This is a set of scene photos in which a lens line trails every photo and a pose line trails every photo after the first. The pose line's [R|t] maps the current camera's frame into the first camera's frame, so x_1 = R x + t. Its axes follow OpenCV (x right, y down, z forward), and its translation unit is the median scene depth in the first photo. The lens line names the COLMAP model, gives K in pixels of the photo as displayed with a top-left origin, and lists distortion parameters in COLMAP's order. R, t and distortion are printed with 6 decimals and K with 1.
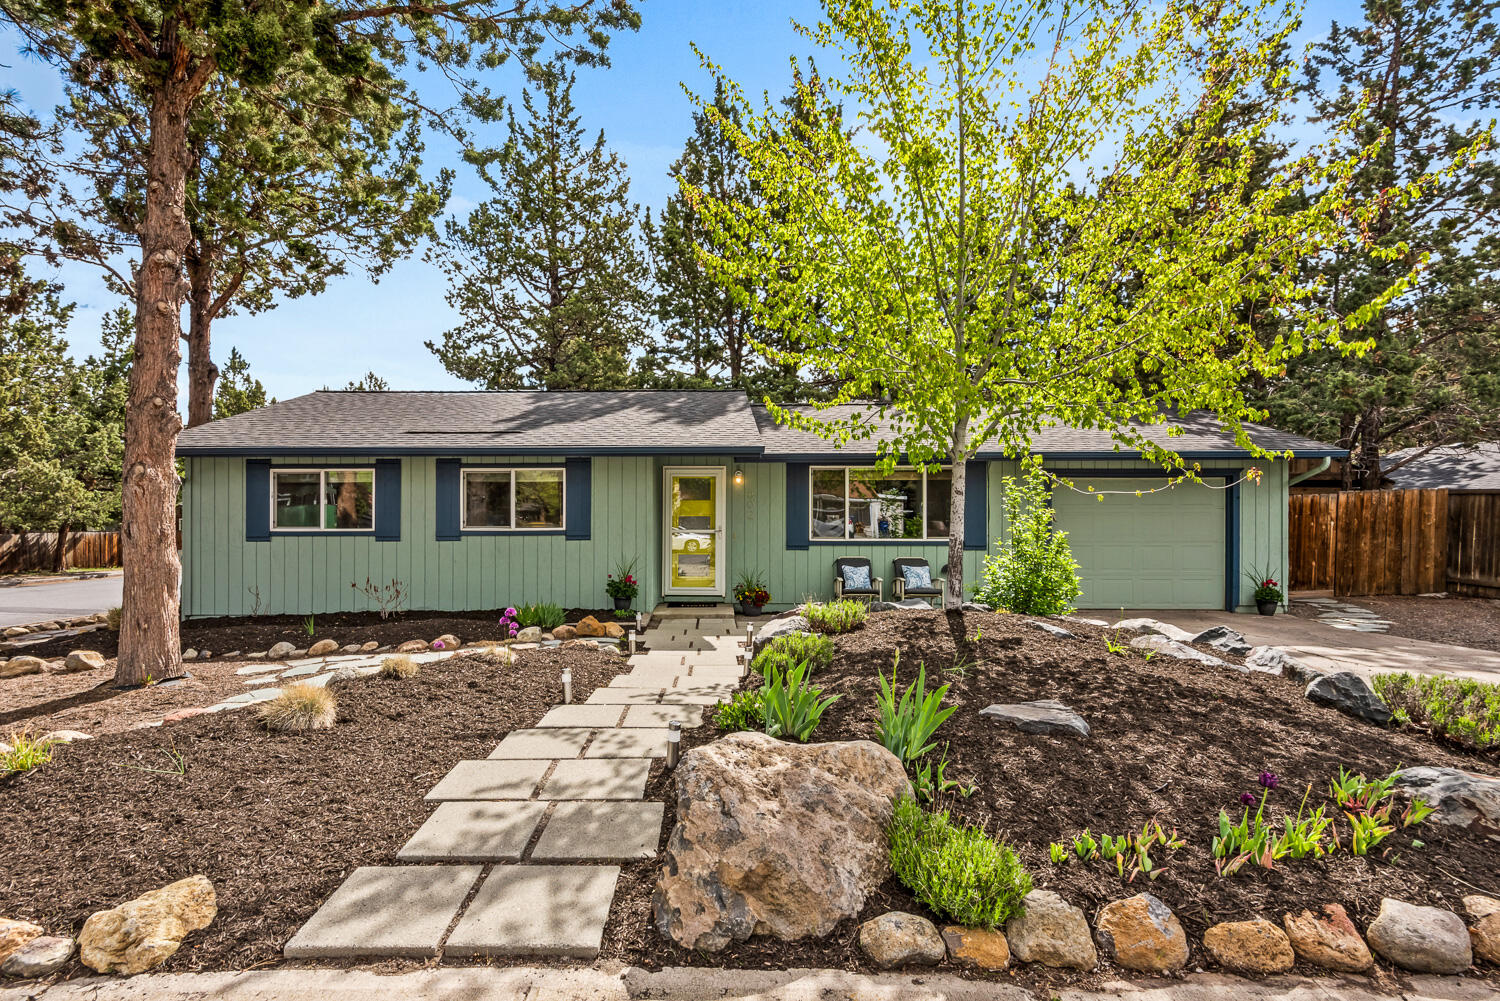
lens RADIAL K [[705.0, 0, 750.0], [0, 705.0, 500.5], [0, 0, 1]] dist [0.000523, 0.000016]
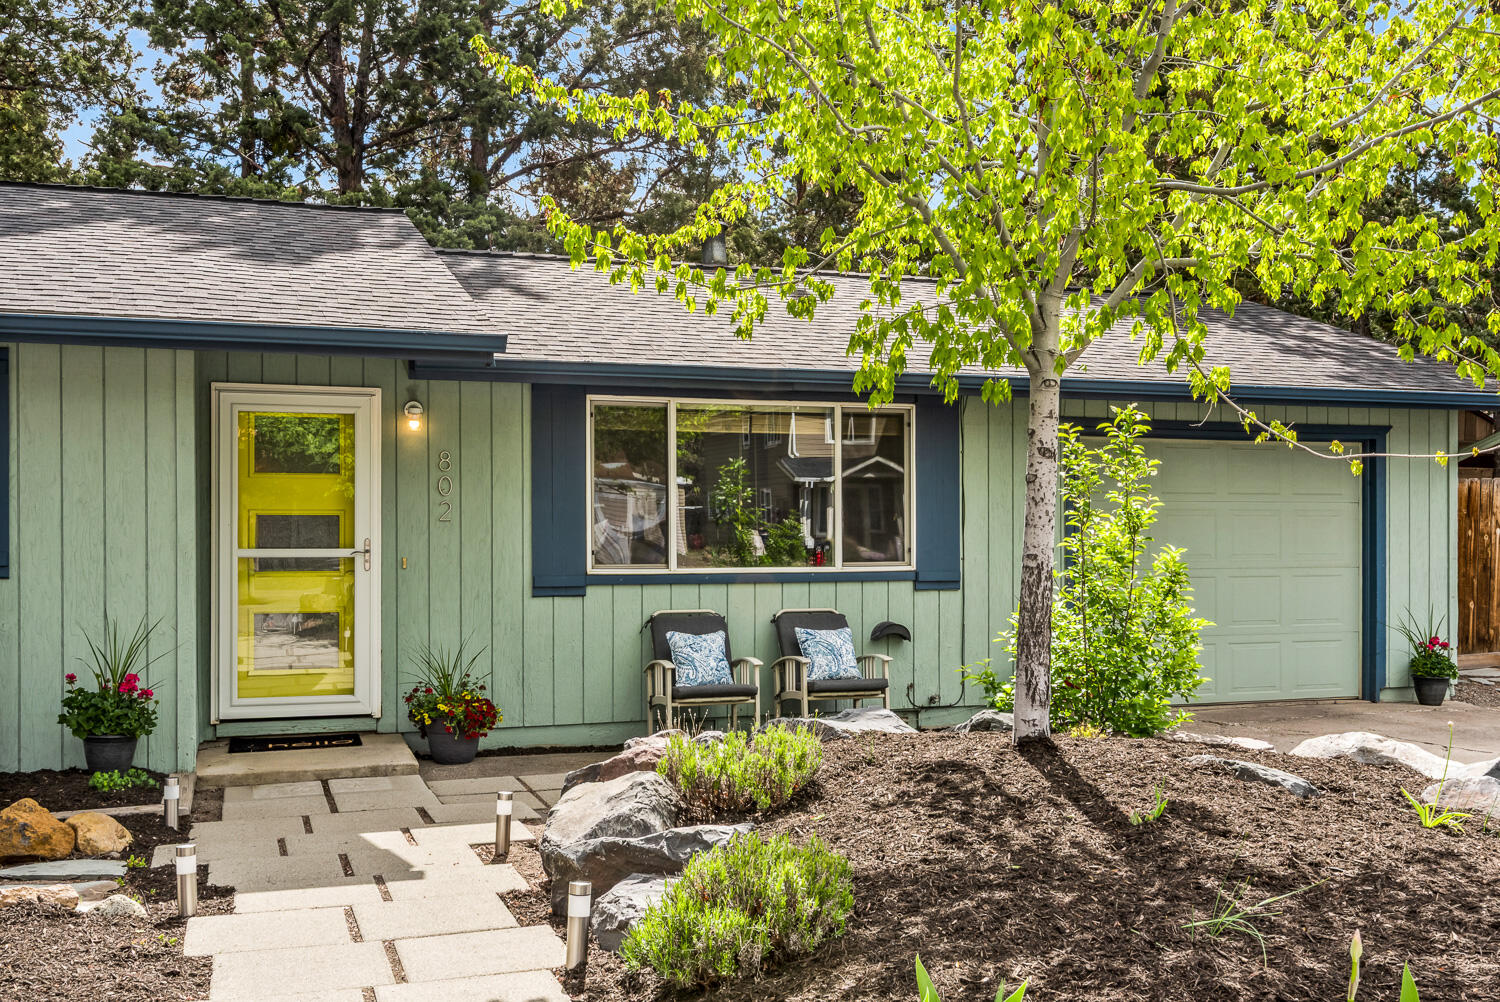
lens RADIAL K [[1376.0, 0, 750.4], [0, 1376.0, 531.0], [0, 0, 1]] dist [-0.008874, 0.001501]
pose [[0.949017, -0.002003, 0.315219, -0.079986], [-0.006312, 0.999659, 0.025357, 0.010400], [-0.315162, -0.026054, 0.948680, 0.199236]]
